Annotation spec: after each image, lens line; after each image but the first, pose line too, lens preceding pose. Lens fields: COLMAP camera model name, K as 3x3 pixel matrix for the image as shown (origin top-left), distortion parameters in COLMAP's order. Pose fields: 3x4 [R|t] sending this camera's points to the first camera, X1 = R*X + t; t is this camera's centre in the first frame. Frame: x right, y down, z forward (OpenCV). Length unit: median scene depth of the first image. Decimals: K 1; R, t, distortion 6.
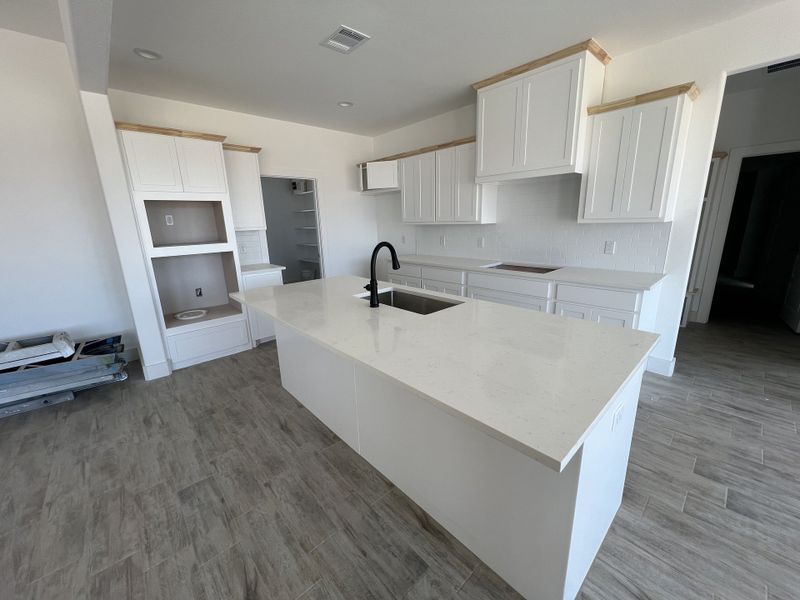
lens RADIAL K [[322.5, 0, 400.4], [0, 322.5, 299.8], [0, 0, 1]] dist [-0.001910, -0.000285]
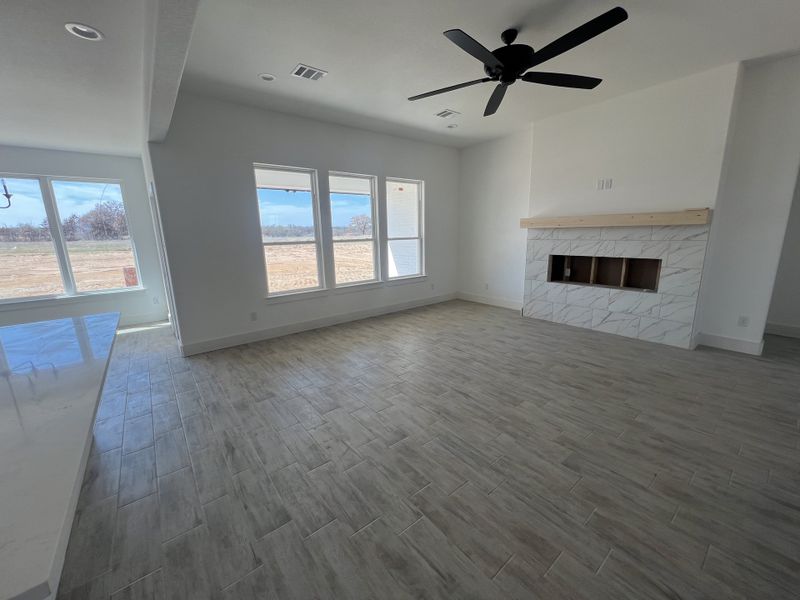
lens RADIAL K [[322.5, 0, 402.6], [0, 322.5, 302.6], [0, 0, 1]] dist [-0.001910, -0.000285]
pose [[-0.996469, 0.035469, 0.076099, -1.146428], [0.065244, 0.897594, 0.435969, -0.372465], [-0.052843, 0.439394, -0.896739, 1.601481]]
